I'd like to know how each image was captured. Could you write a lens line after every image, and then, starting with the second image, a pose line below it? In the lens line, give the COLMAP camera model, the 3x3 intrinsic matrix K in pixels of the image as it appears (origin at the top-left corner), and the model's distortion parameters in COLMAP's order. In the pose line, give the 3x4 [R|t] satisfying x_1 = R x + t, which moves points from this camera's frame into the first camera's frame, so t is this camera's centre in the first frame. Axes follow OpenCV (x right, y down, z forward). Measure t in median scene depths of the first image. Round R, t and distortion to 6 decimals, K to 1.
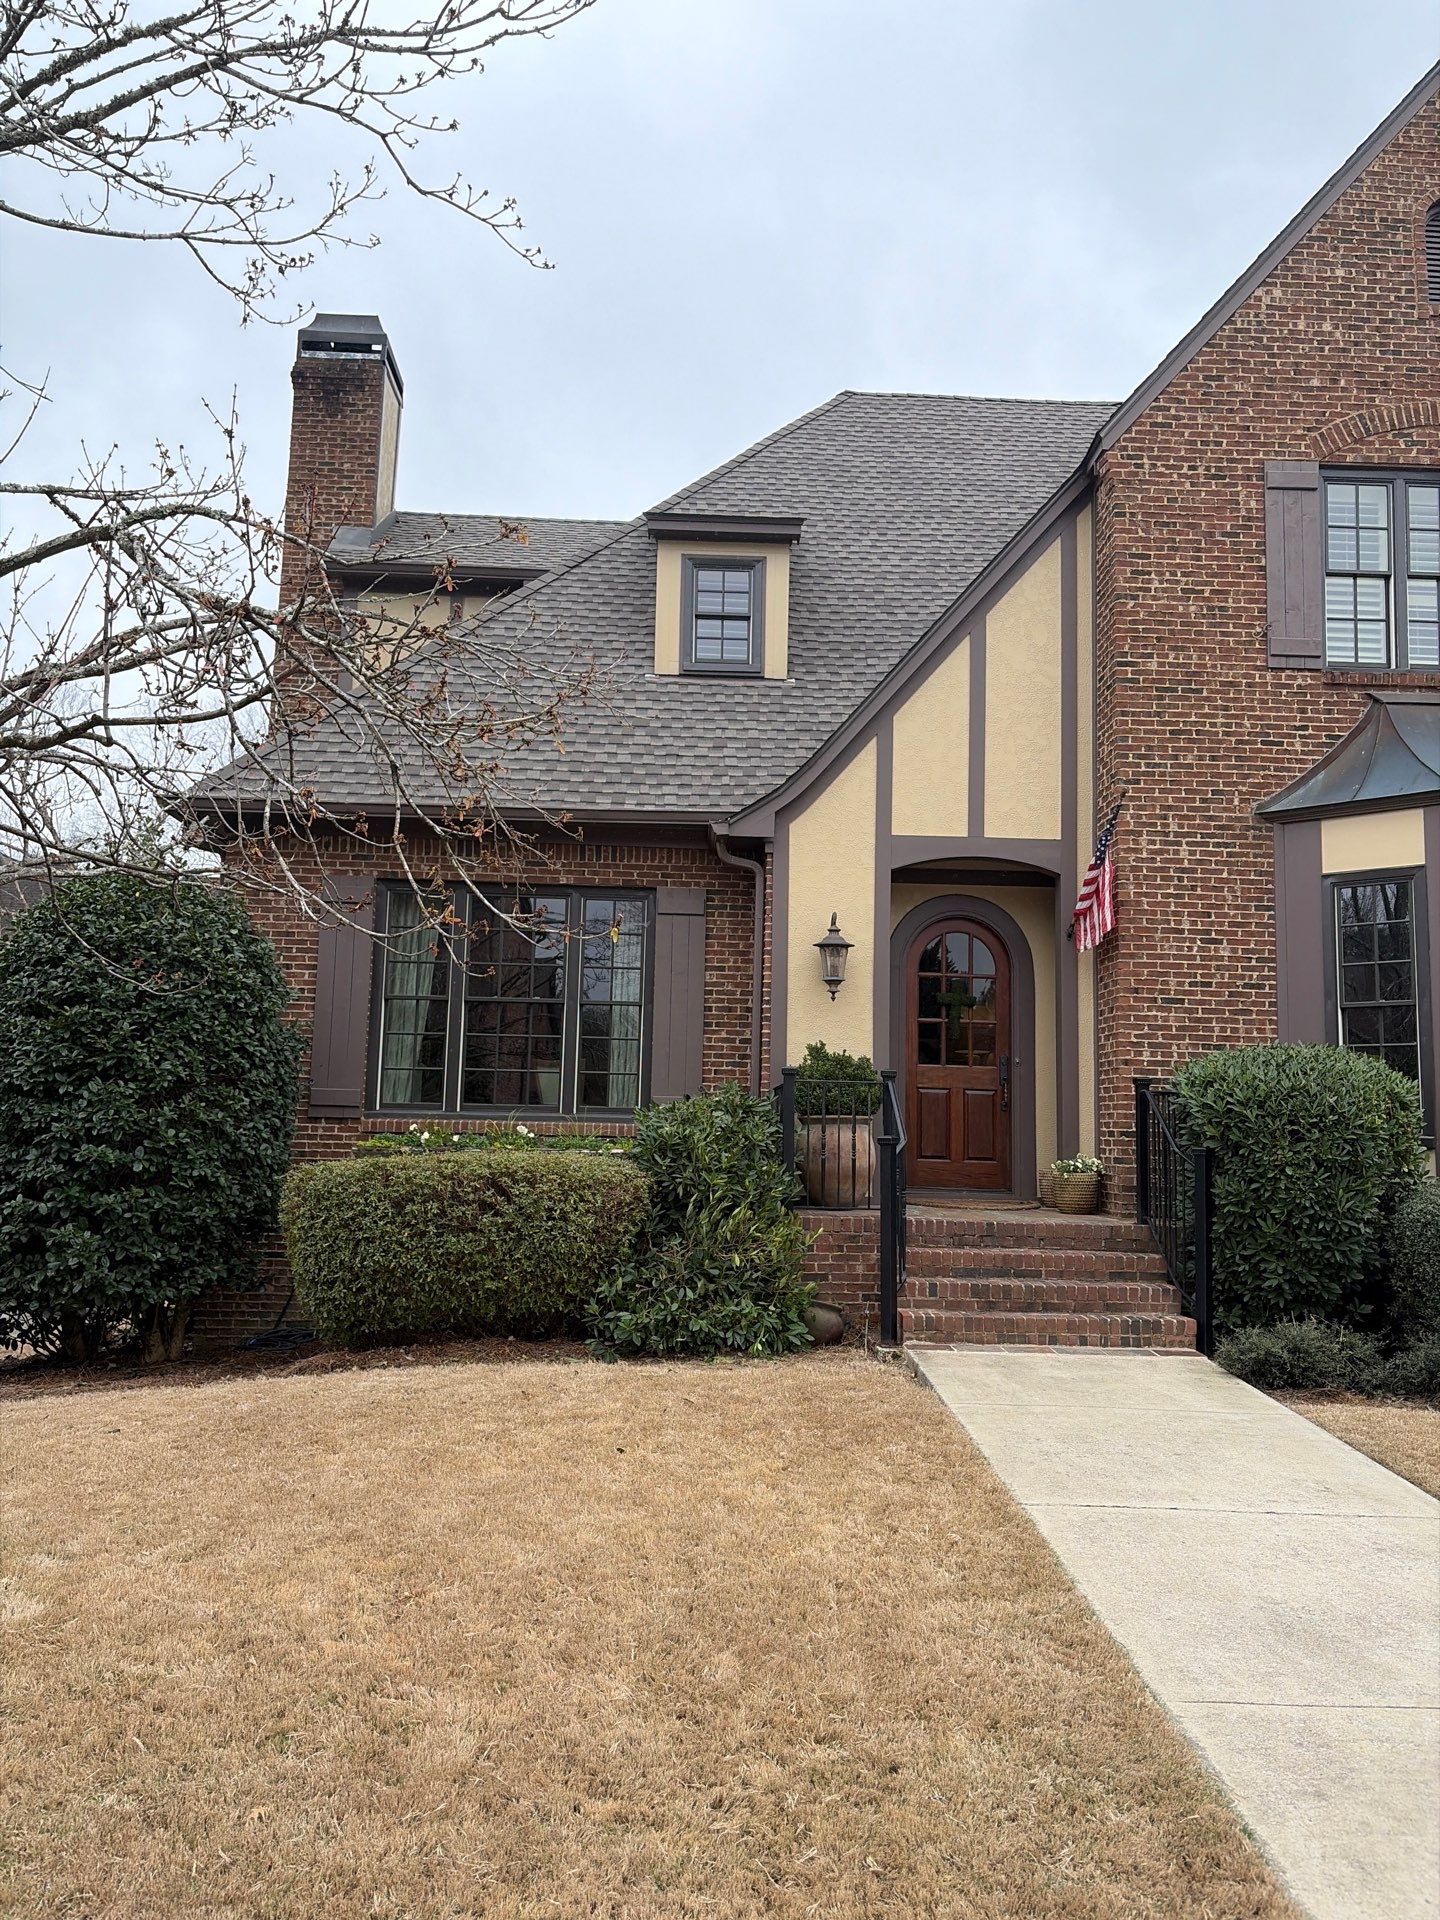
lens RADIAL K [[1453.0, 0, 740.3], [0, 1453.0, 961.3], [0, 0, 1]] dist [0.039466, -0.047733]
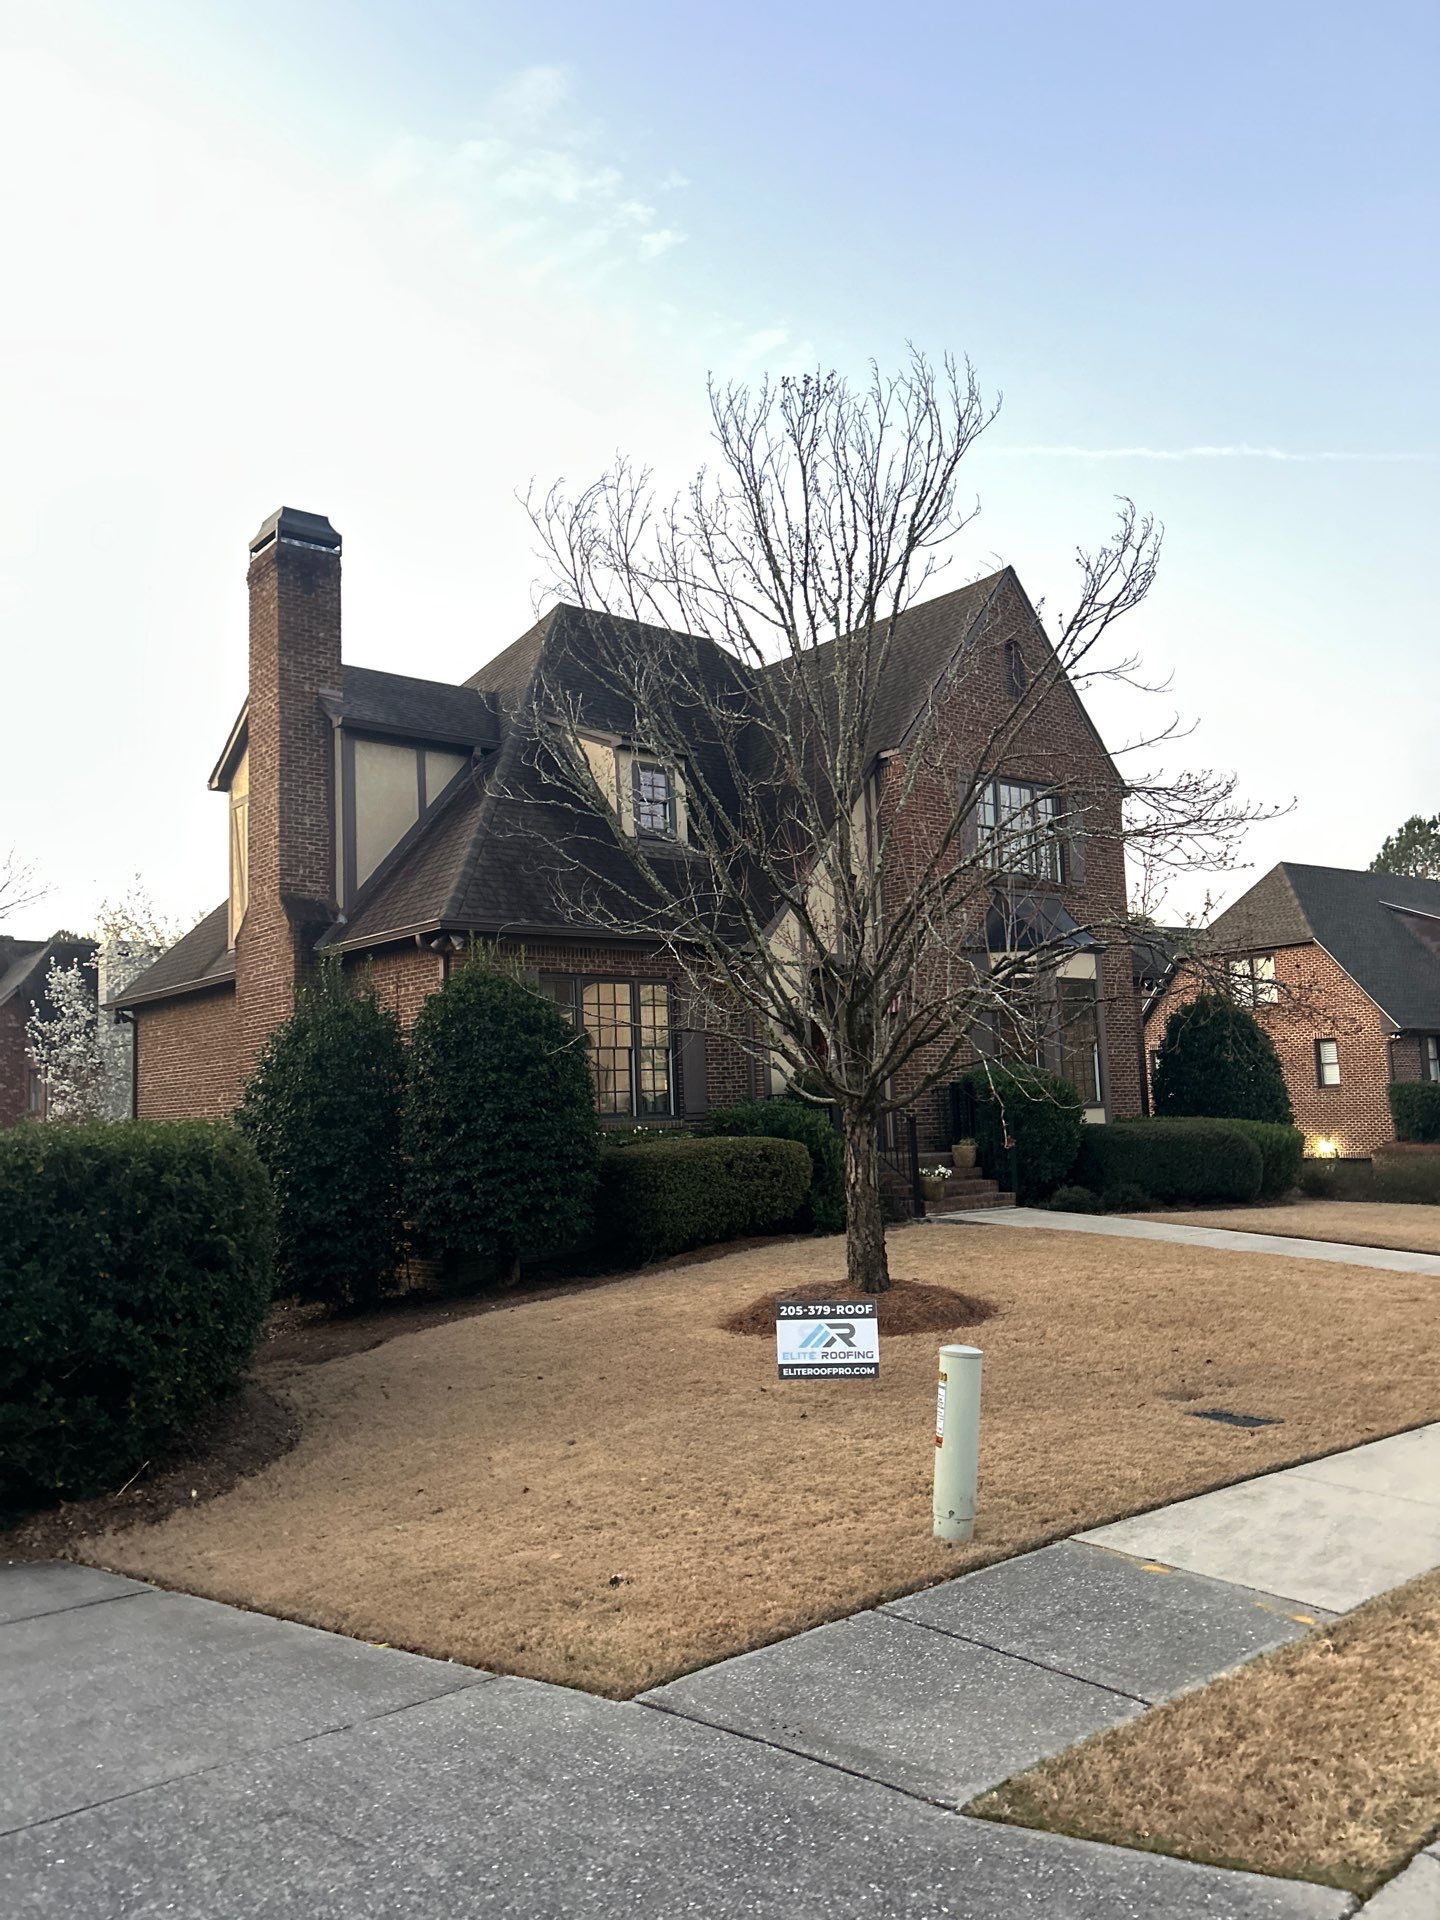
lens RADIAL K [[1430.3, 0, 716.2], [0, 1430.3, 966.7], [0, 0, 1]] dist [0.052722, -0.053081]
pose [[0.790277, 0.008634, 0.612689, -1.083771], [-0.020154, 0.999726, 0.011908, -0.088441], [-0.612419, -0.021758, 0.790234, -0.339983]]
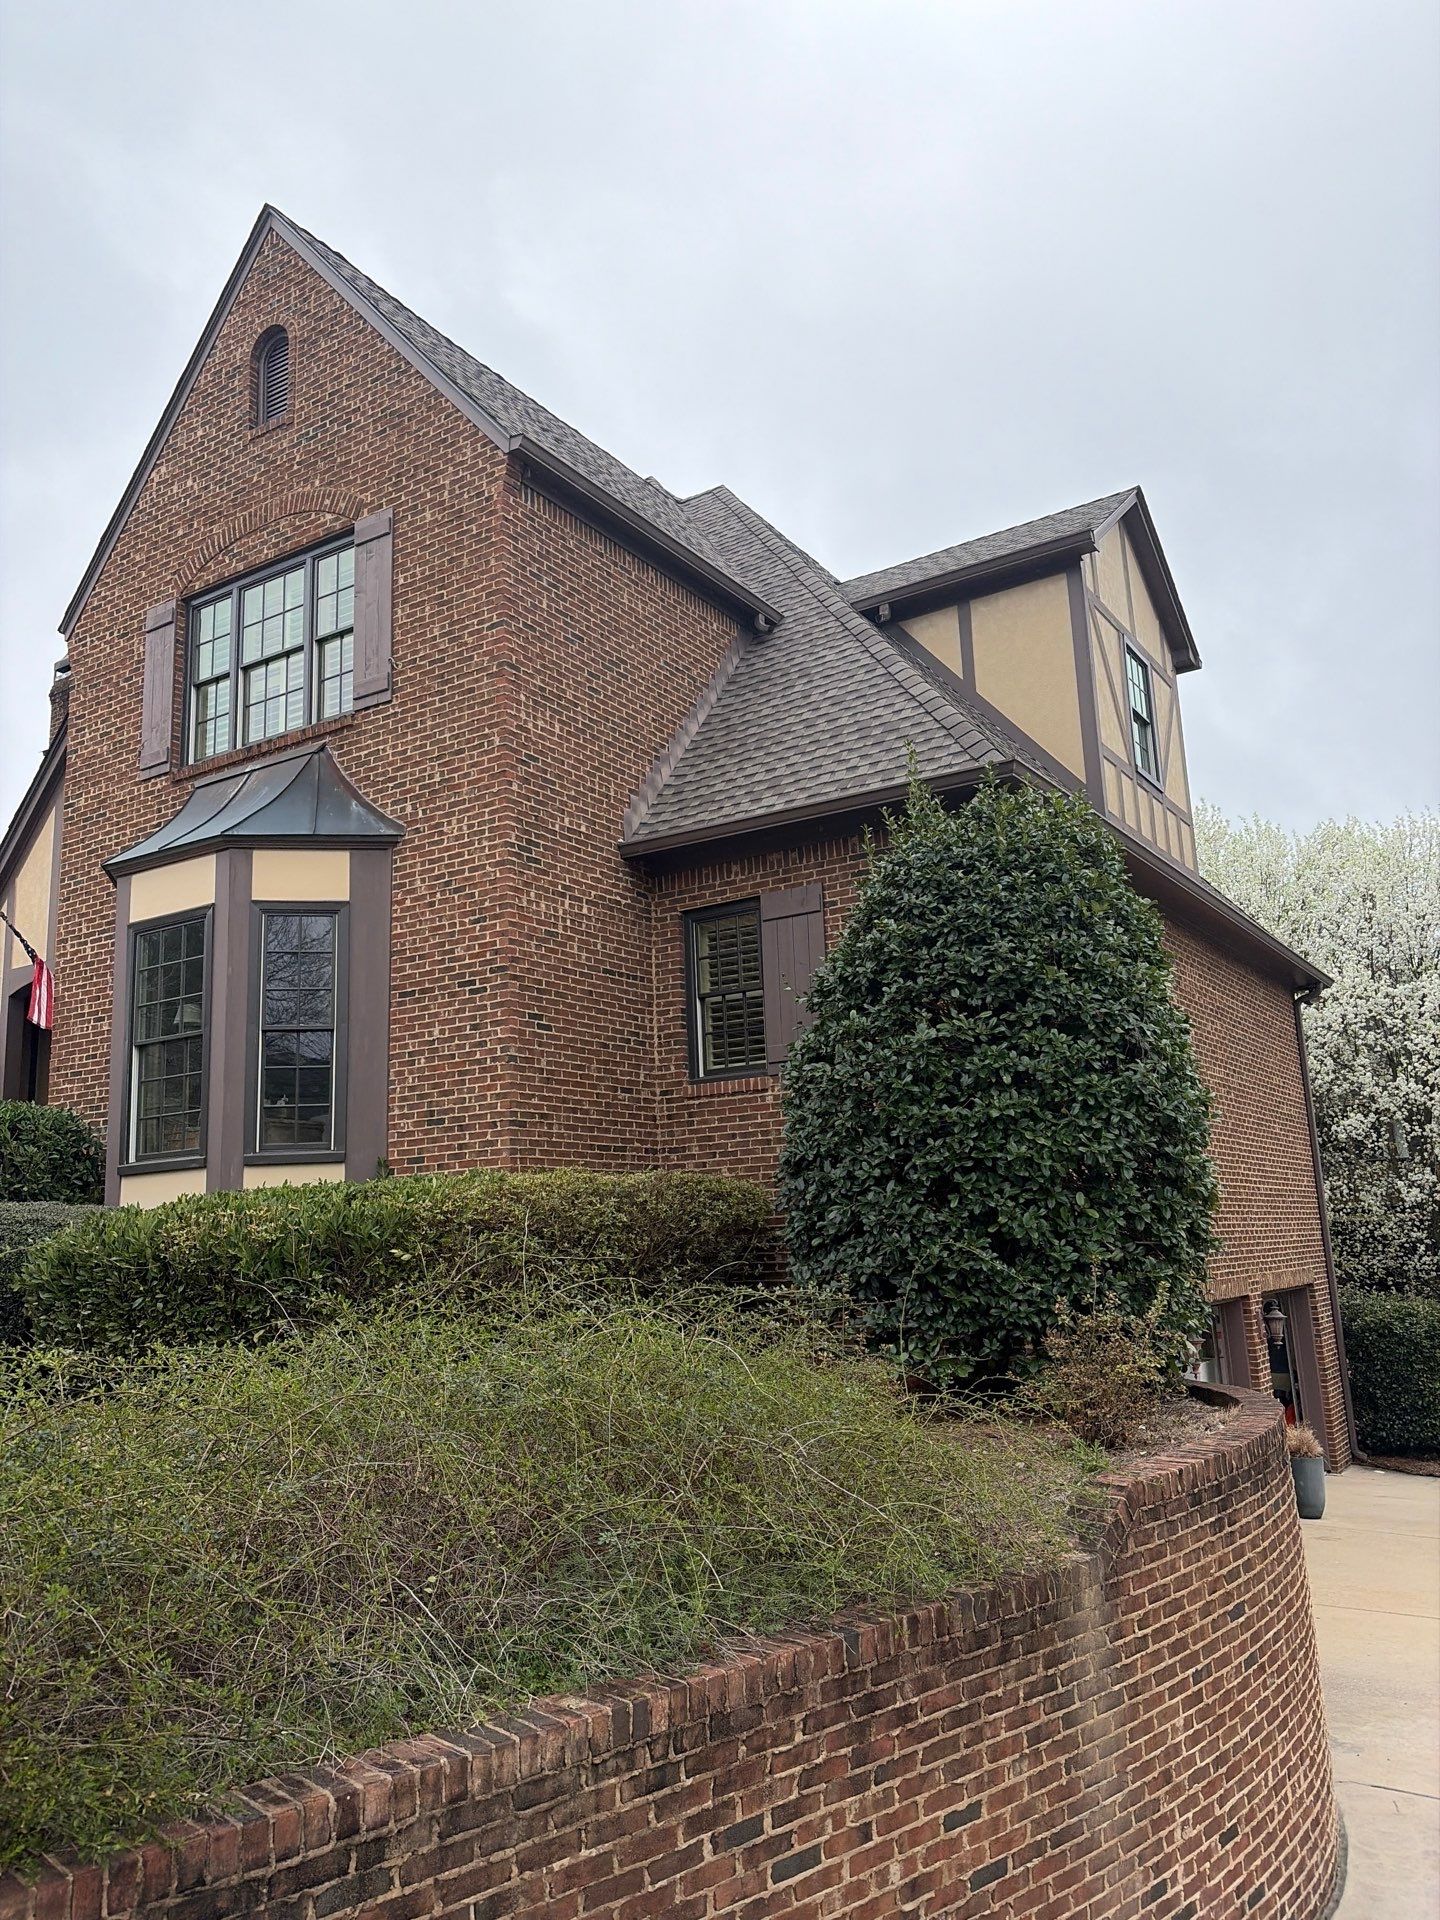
lens RADIAL K [[1432.9, 0, 721.7], [0, 1432.9, 946.1], [0, 0, 1]] dist [0.082517, -0.187318]
pose [[0.817471, -0.175935, -0.548441, 1.342041], [0.132678, 0.984118, -0.117935, 0.128886], [0.560480, 0.023643, 0.827830, 0.291191]]
